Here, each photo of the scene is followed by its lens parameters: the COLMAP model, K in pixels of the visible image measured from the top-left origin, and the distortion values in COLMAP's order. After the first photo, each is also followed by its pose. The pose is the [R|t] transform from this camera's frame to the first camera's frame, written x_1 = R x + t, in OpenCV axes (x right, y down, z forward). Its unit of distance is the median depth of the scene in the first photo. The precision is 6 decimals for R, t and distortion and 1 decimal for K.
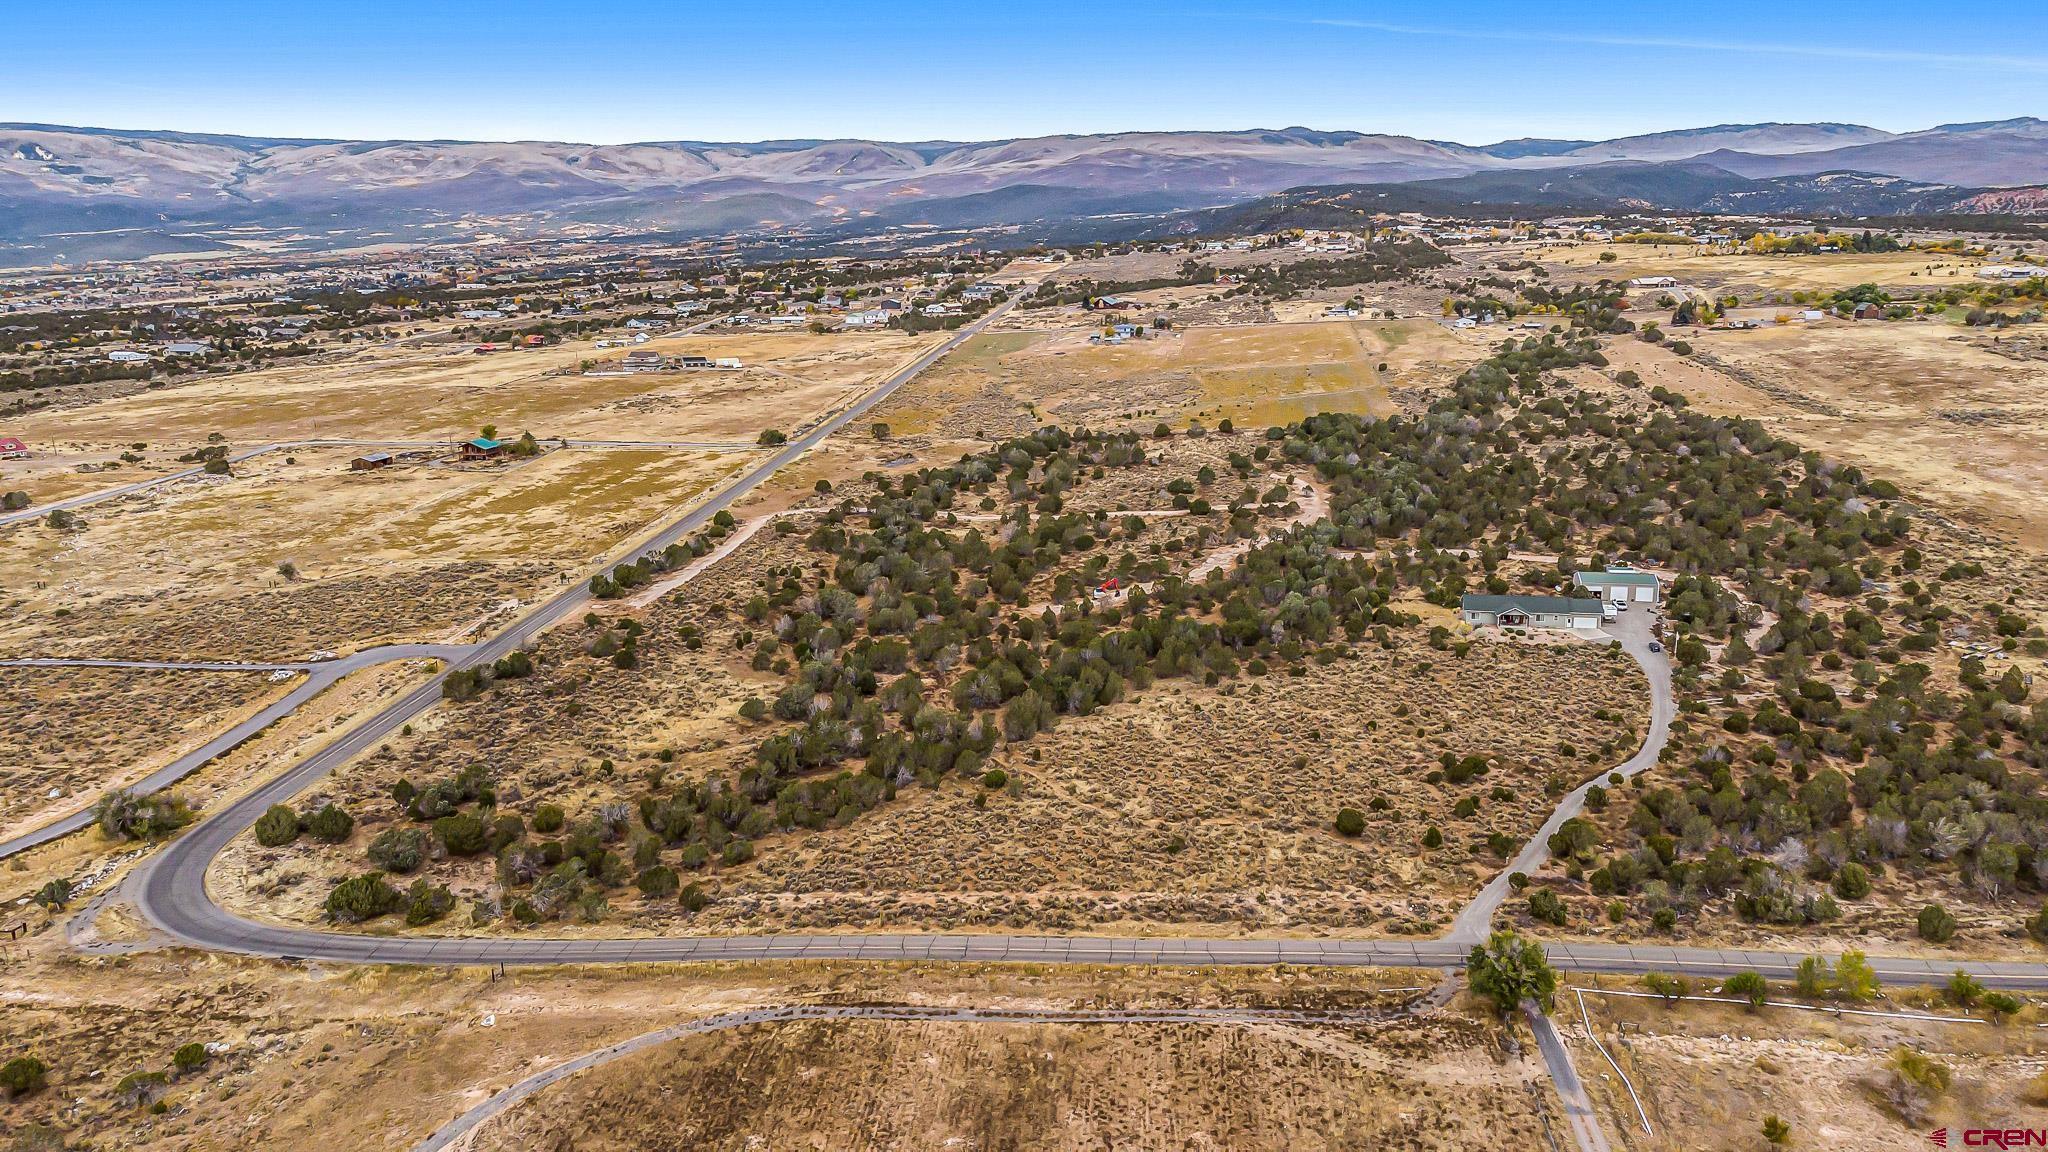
lens RADIAL K [[1514.8, 0, 1024.0], [0, 1514.8, 576.0], [0, 0, 1]] dist [0.020030, 0.055441]
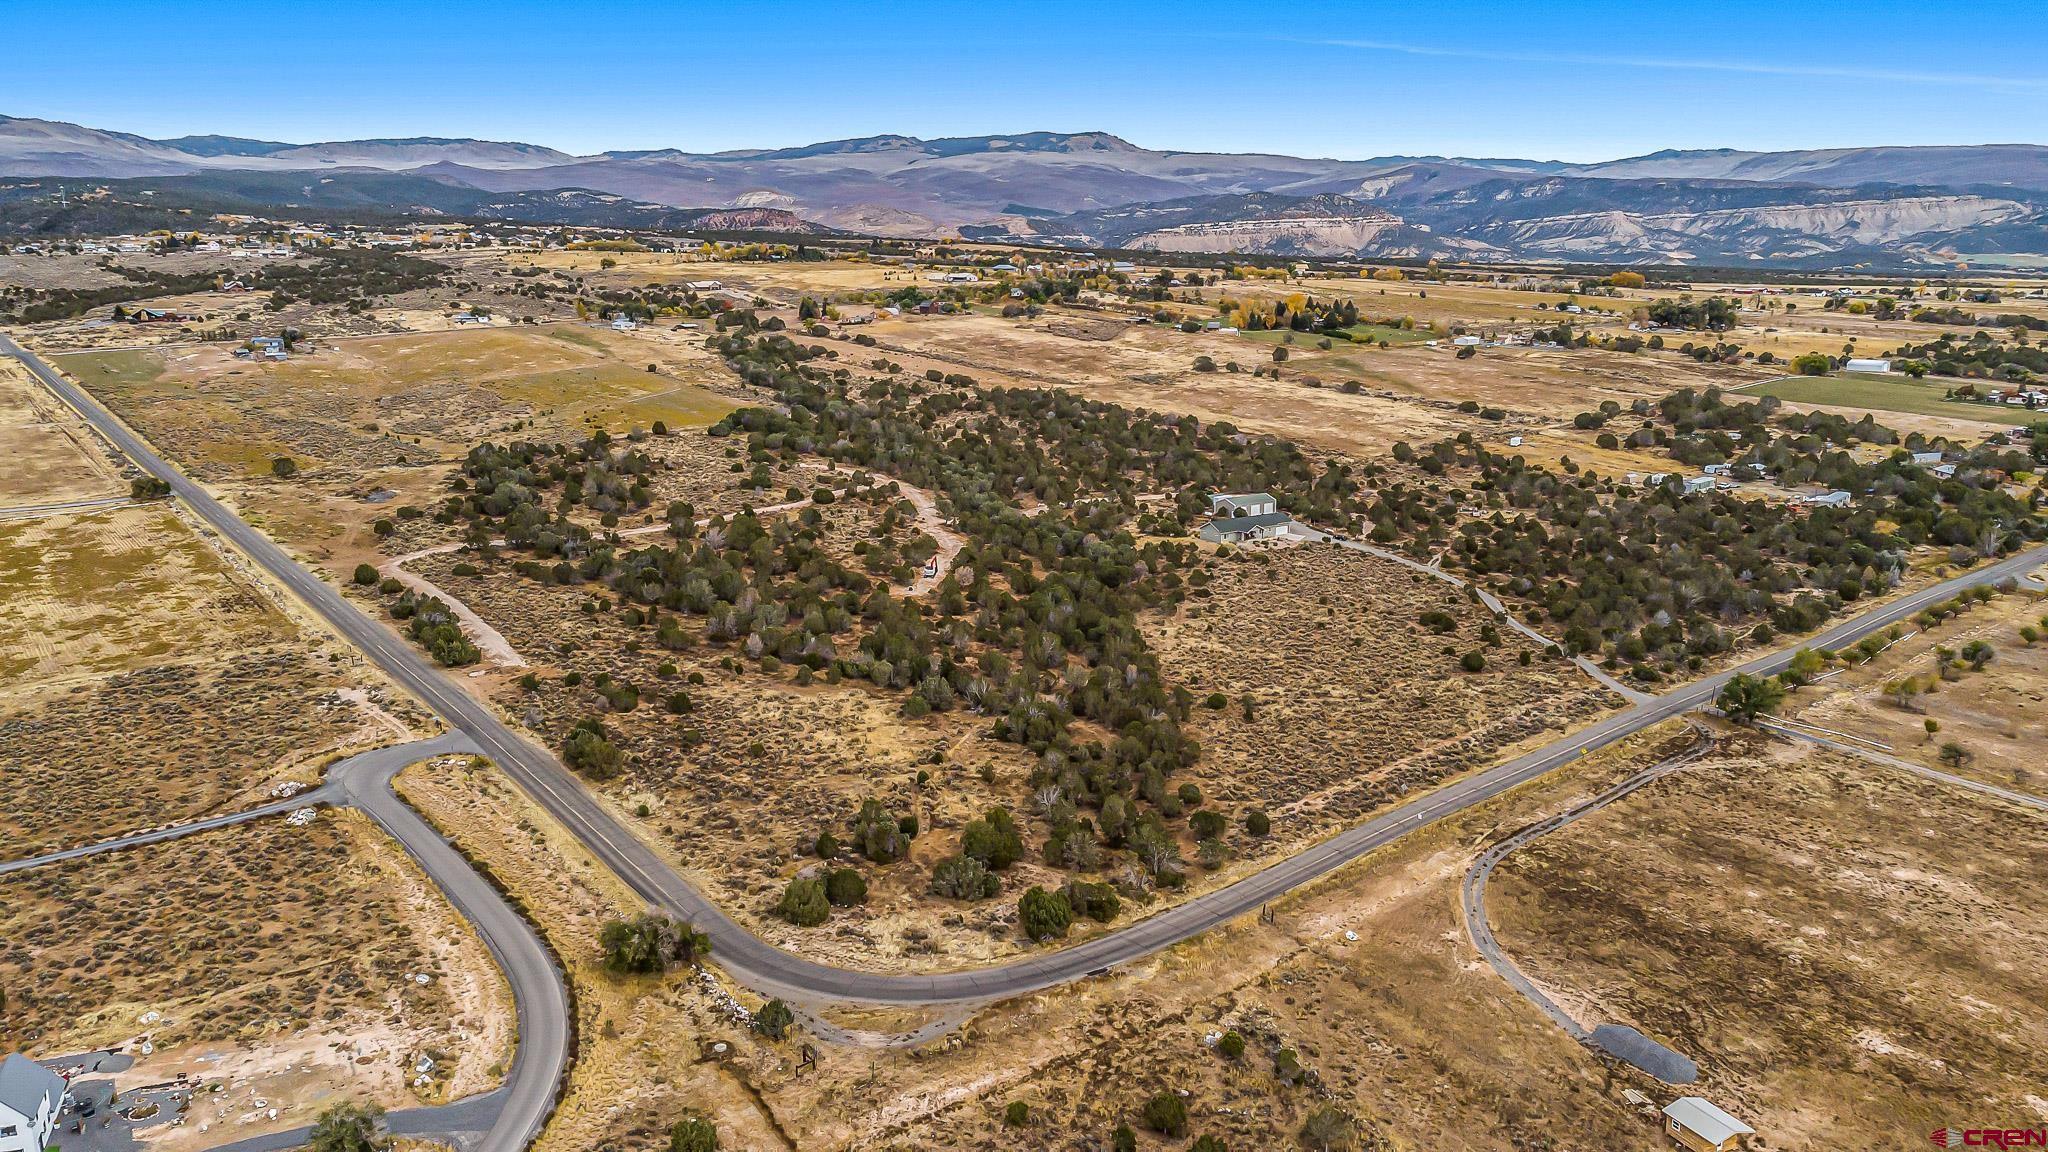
lens RADIAL K [[1514.8, 0, 1024.0], [0, 1514.8, 576.0], [0, 0, 1]] dist [0.020030, 0.055441]
pose [[0.704346, -0.147100, 0.694448, -0.907812], [0.150475, 0.987001, 0.056450, -0.049659], [-0.693724, 0.064737, 0.717325, 0.251063]]
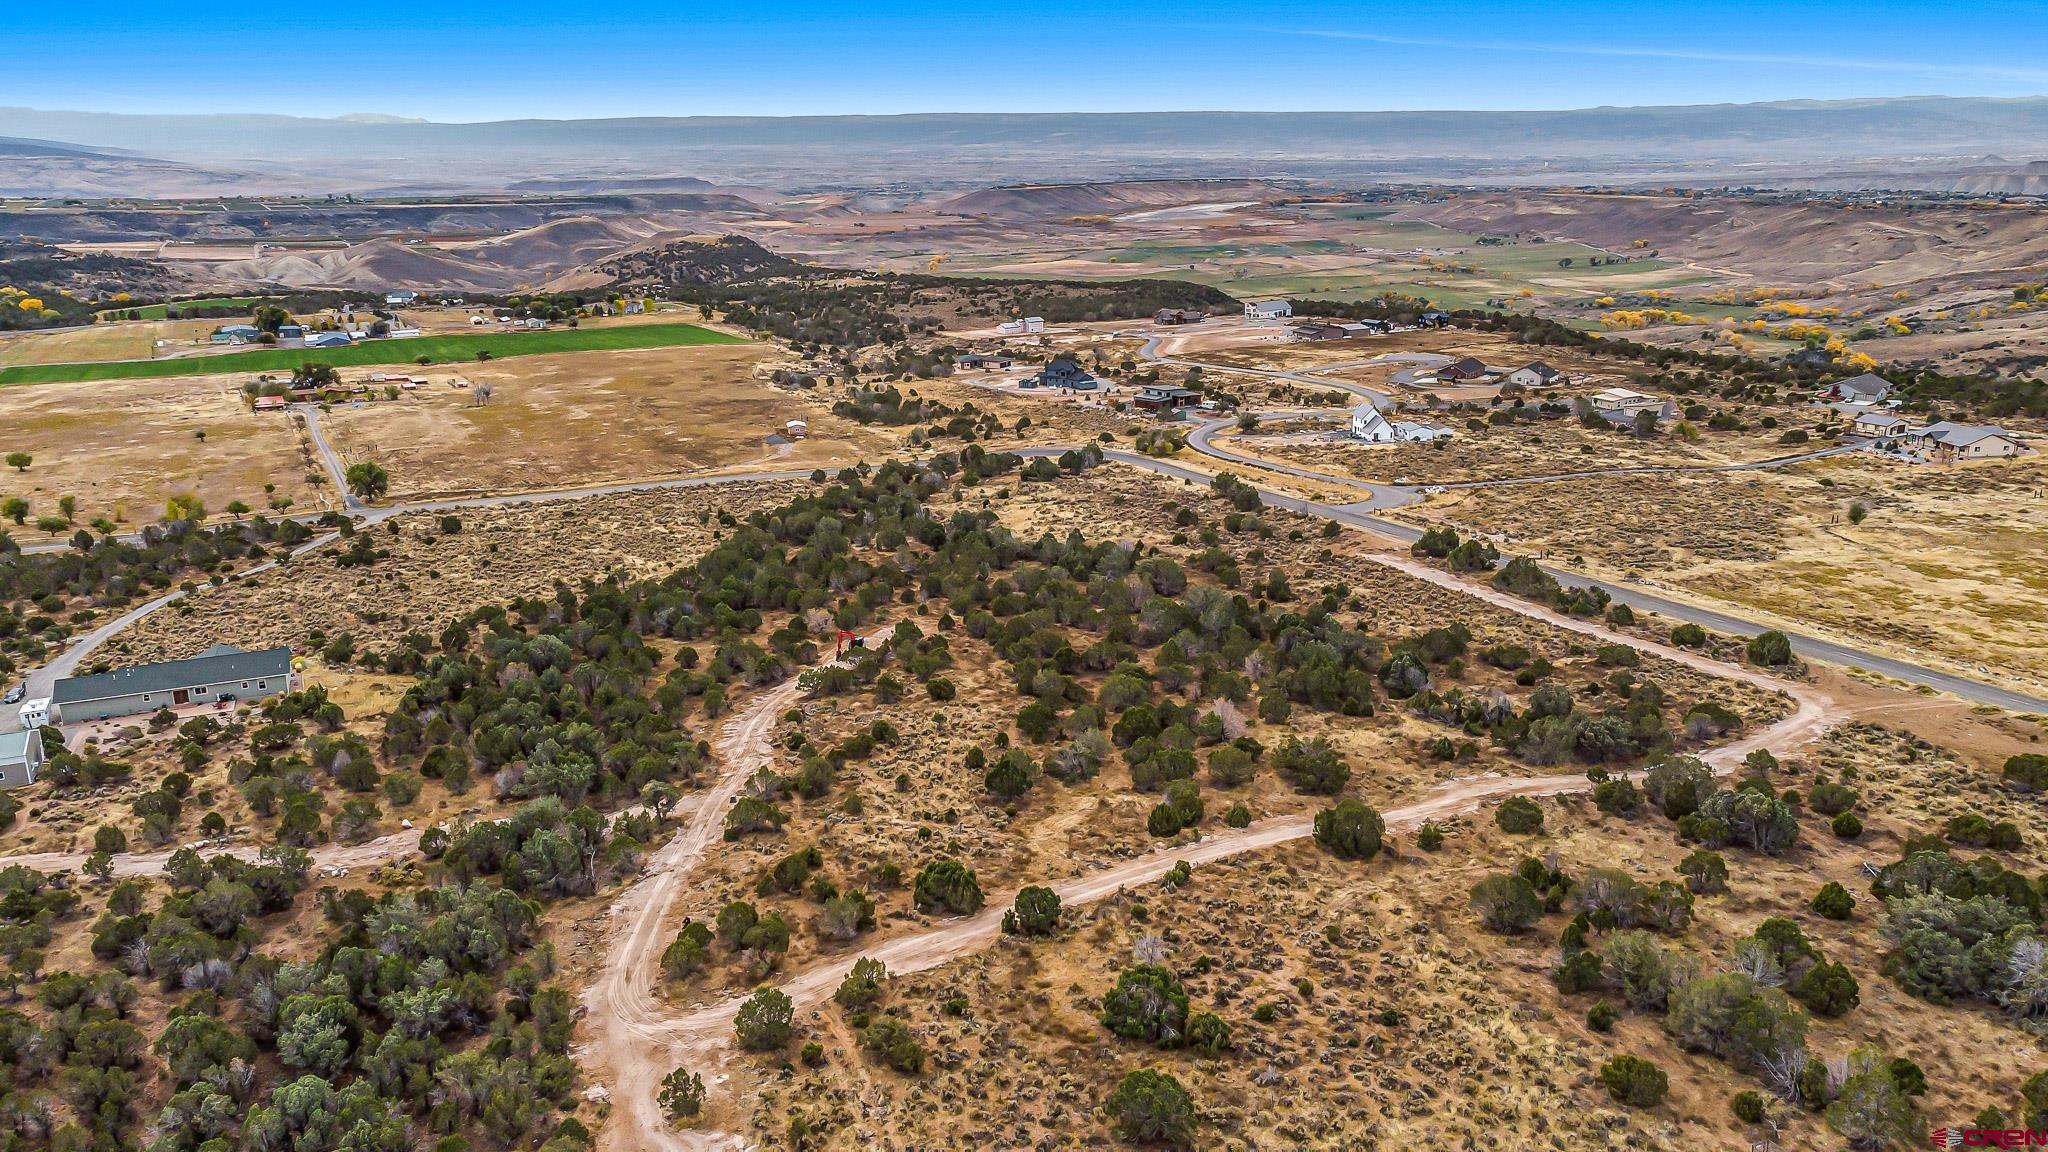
lens RADIAL K [[1514.8, 0, 1024.0], [0, 1514.8, 576.0], [0, 0, 1]] dist [0.020030, 0.055441]
pose [[-0.838606, 0.173630, -0.516326, 0.458744], [-0.095597, 0.886224, 0.453286, -0.455649], [0.536284, 0.429488, -0.726595, 2.110806]]
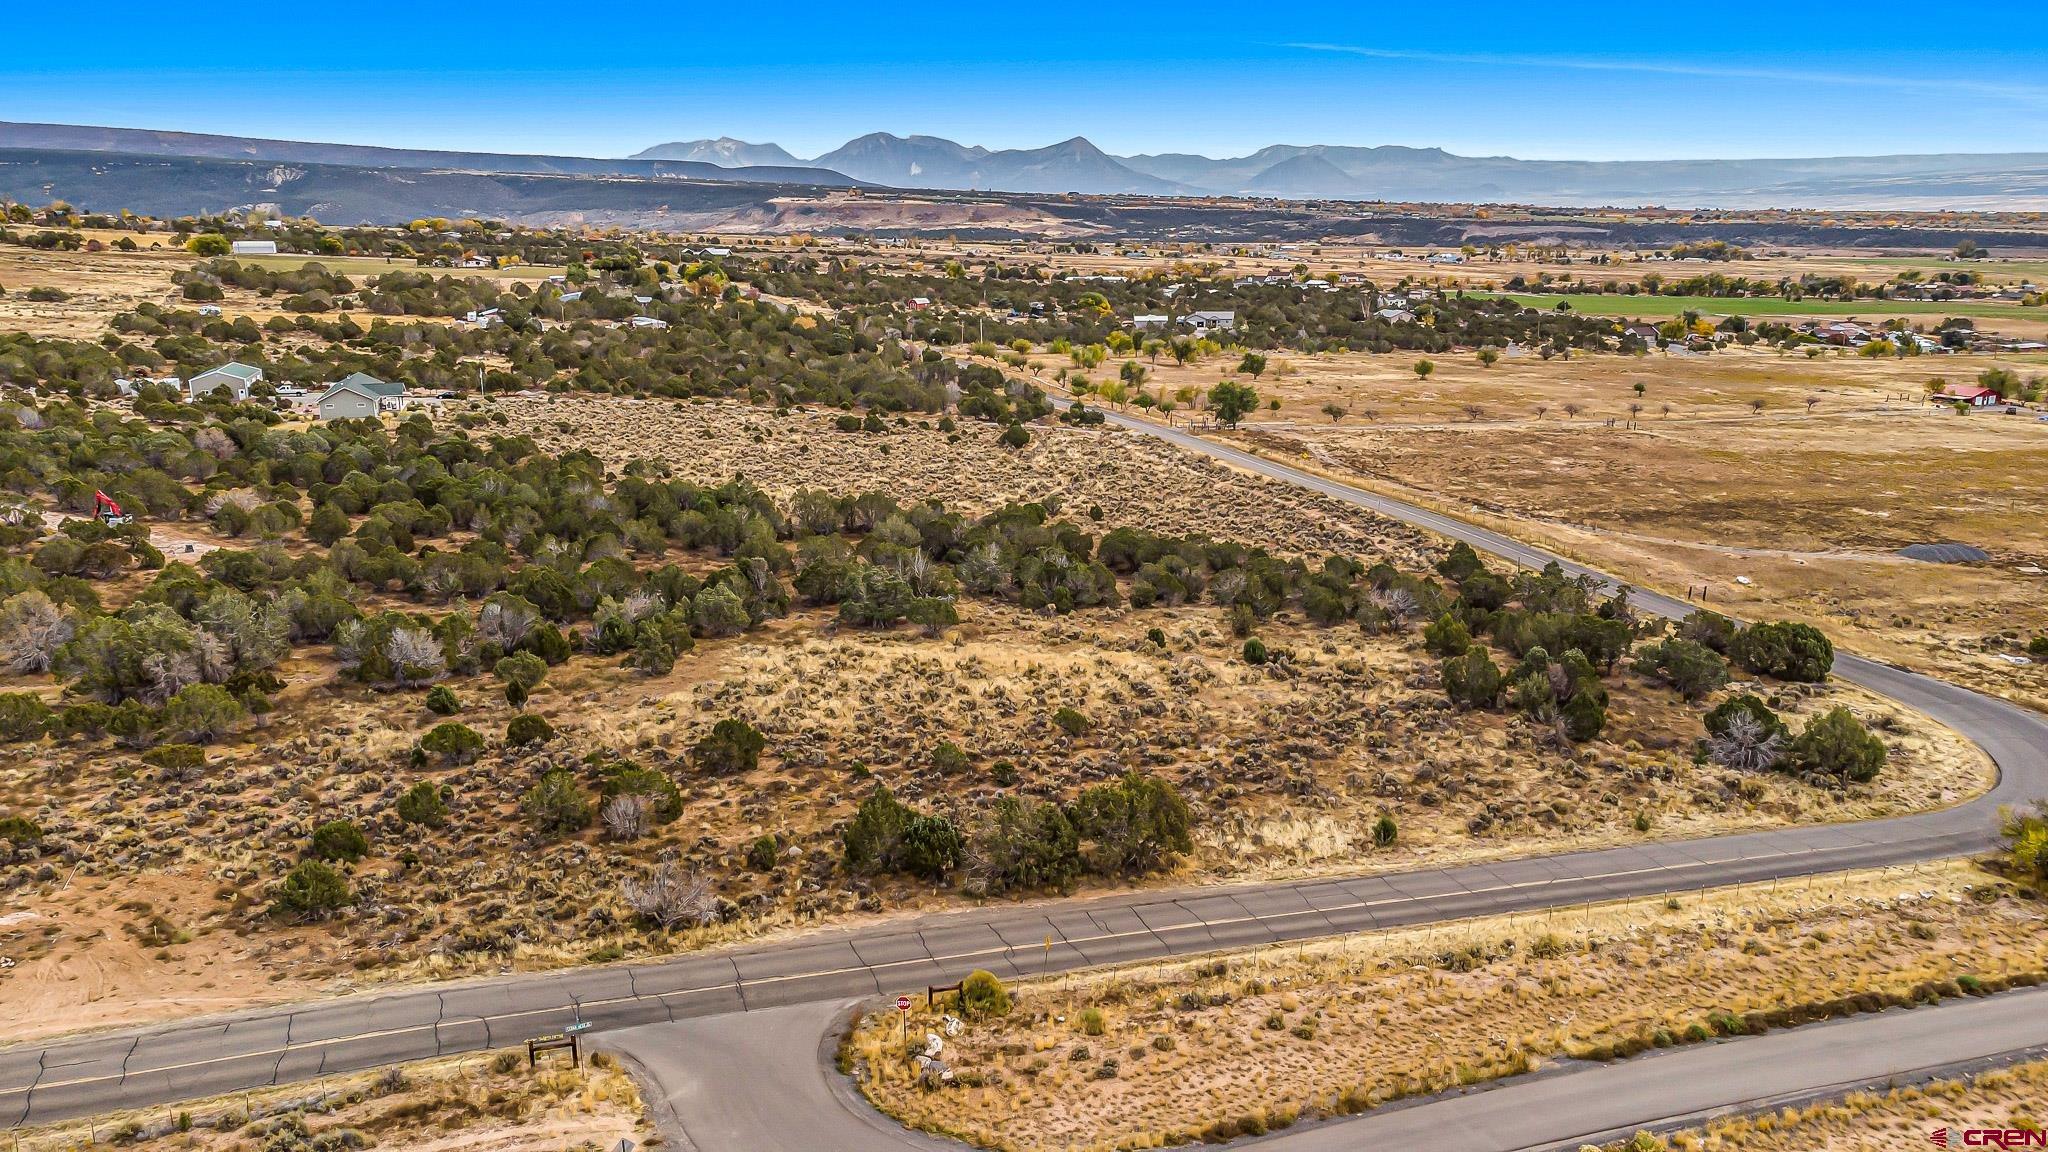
lens RADIAL K [[1522.6, 0, 1020.2], [0, 1522.6, 551.2], [0, 0, 1]] dist [0.056719, -0.004135]
pose [[-0.464685, -0.185446, 0.865839, -0.742369], [0.201011, 0.930203, 0.307112, -0.106881], [-0.862359, 0.316753, -0.394974, 1.320329]]
